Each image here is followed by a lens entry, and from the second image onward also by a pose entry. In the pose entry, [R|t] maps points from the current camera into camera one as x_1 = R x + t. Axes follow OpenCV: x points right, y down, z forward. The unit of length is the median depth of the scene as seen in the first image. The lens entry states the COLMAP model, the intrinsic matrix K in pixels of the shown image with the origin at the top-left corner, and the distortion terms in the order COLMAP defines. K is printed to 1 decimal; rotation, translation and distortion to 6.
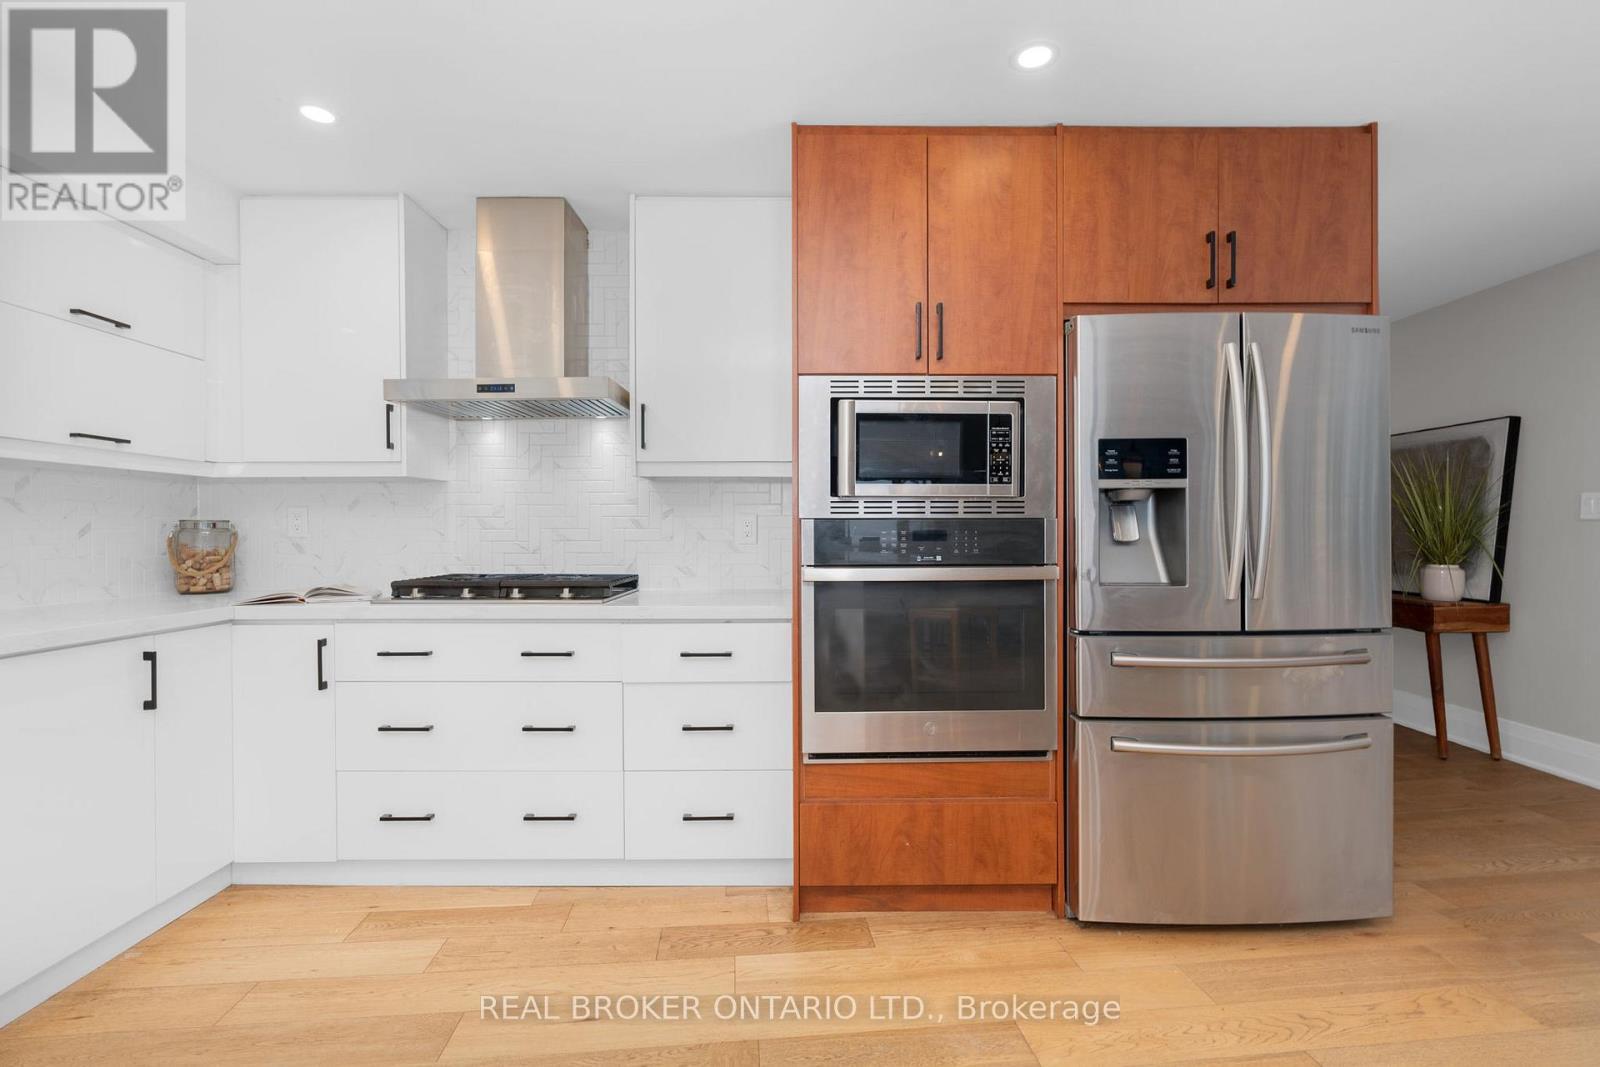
lens RADIAL K [[718.8, 0, 804.4], [0, 718.8, 532.9], [0, 0, 1]] dist [-0.002779, -0.000162]
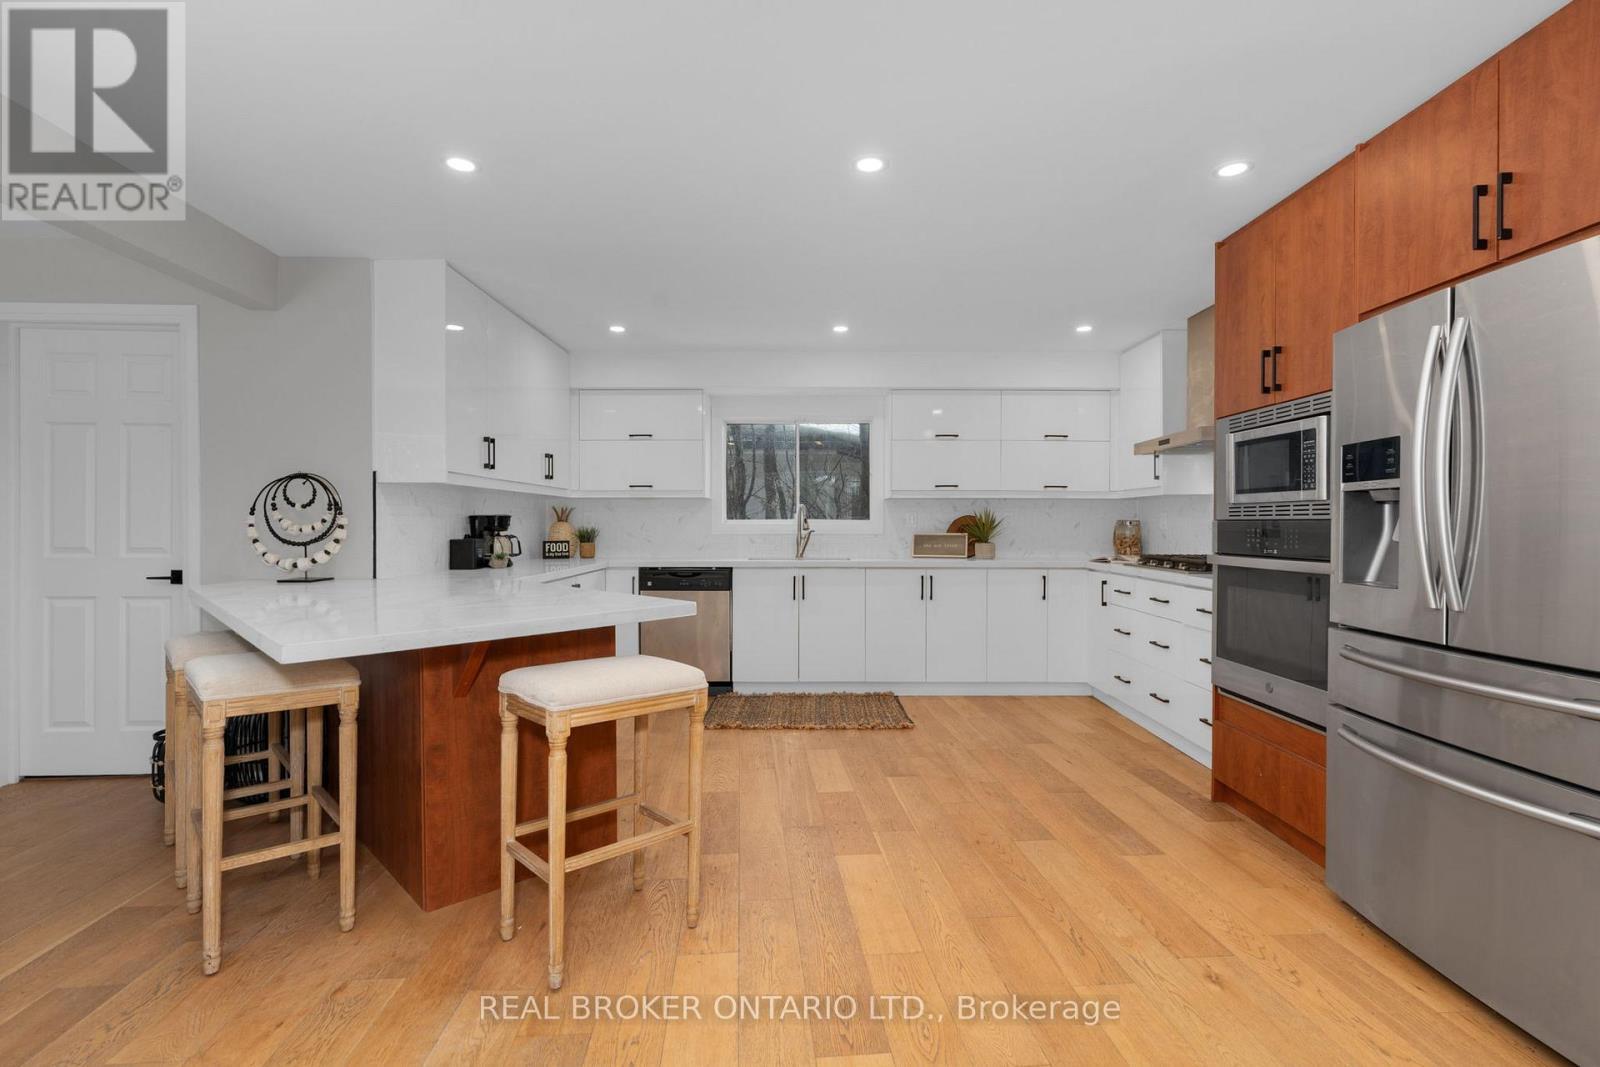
lens RADIAL K [[729.4, 0, 802.2], [0, 729.4, 531.0], [0, 0, 1]] dist [-0.000260, 0.000352]
pose [[-0.017802, 0.012580, -0.999762, 1.445489], [-0.004583, 0.999909, 0.012663, -0.012637], [0.999831, 0.004808, -0.017743, 0.205681]]
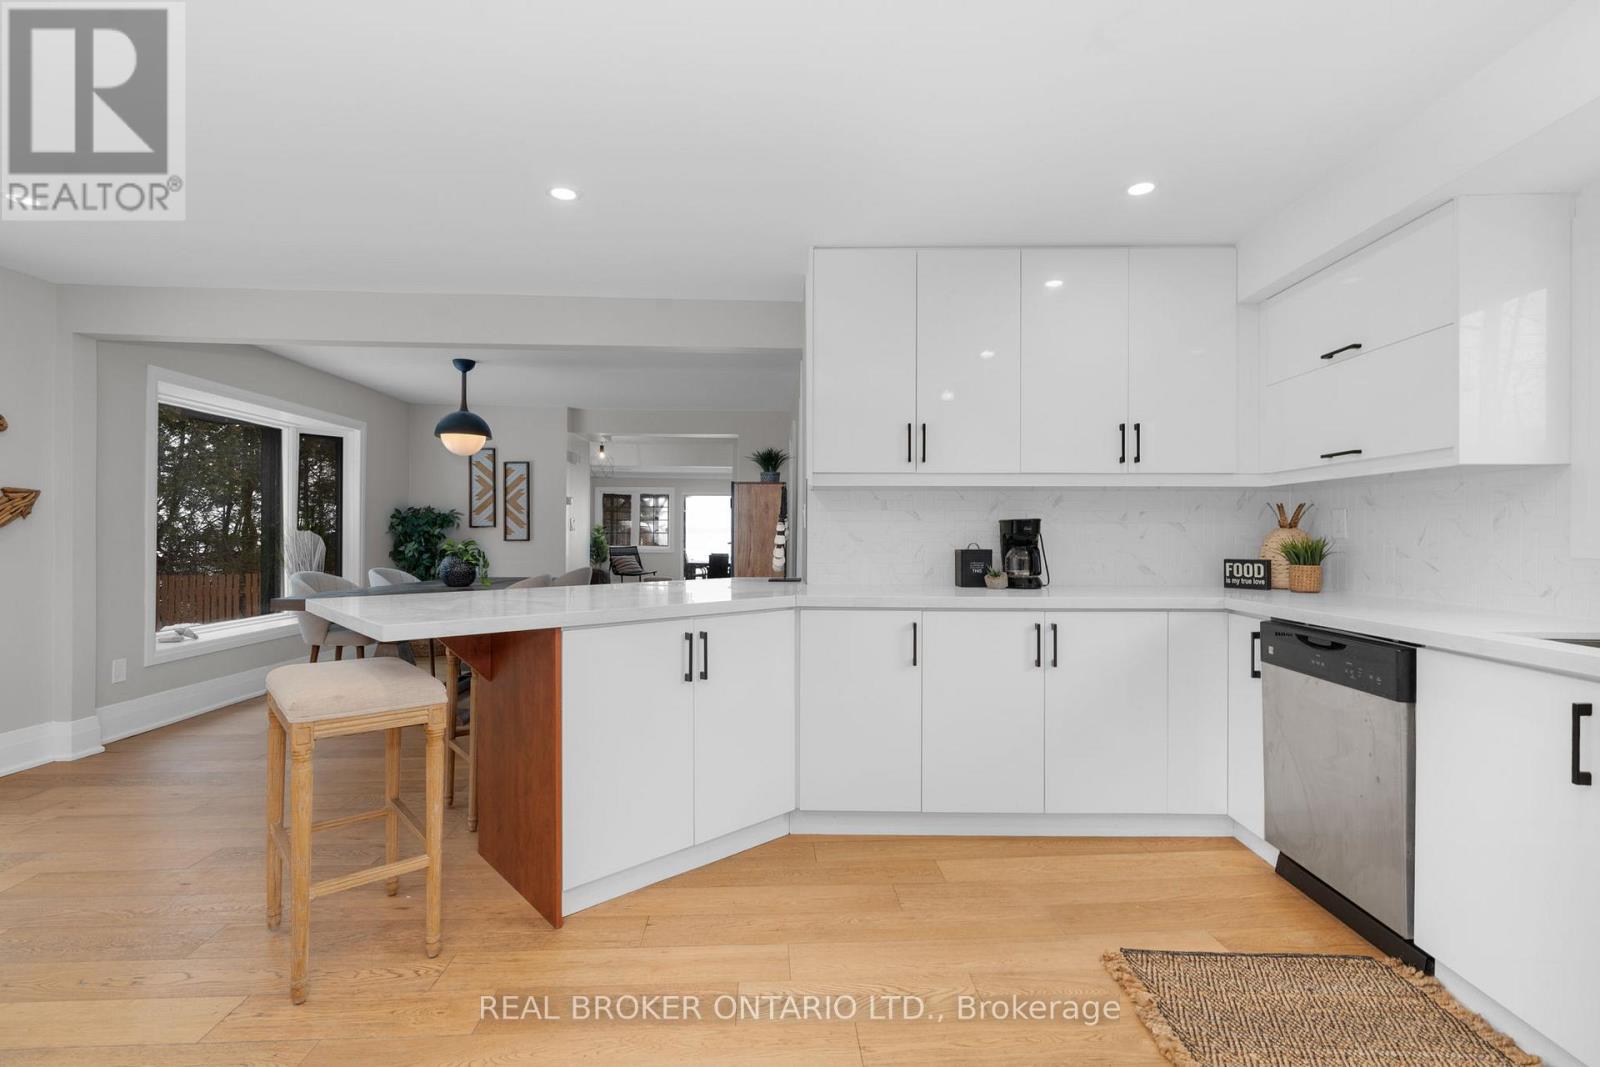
lens RADIAL K [[718.8, 0, 804.4], [0, 718.8, 532.9], [0, 0, 1]] dist [-0.002779, -0.000162]
pose [[-0.999261, 0.000109, 0.038442, -0.132069], [0.000229, 0.999995, 0.003102, -0.003396], [-0.038441, 0.003109, -0.999256, 0.828436]]
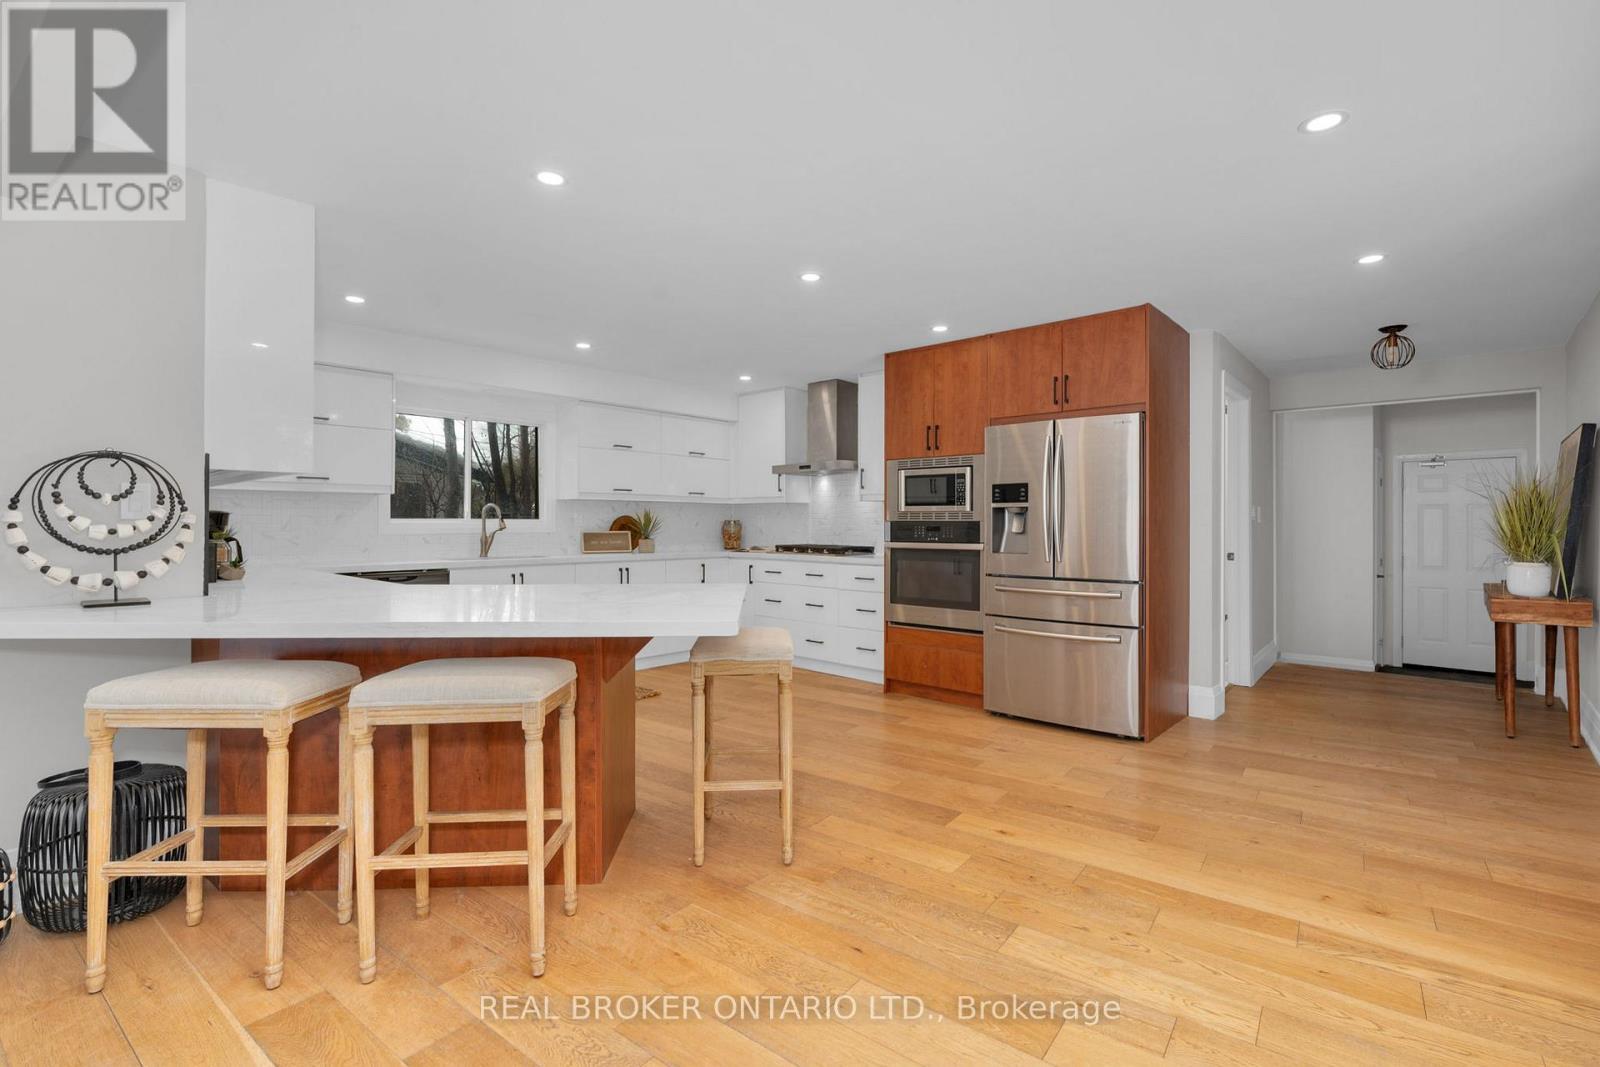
lens RADIAL K [[736.8, 0, 800.4], [0, 736.8, 520.6], [0, 0, 1]] dist [-0.002662, 0.000369]
pose [[0.733462, 0.001644, -0.679728, 1.417864], [-0.006342, 0.999970, -0.004425, -0.008755], [0.679701, 0.007557, 0.733451, -0.954597]]
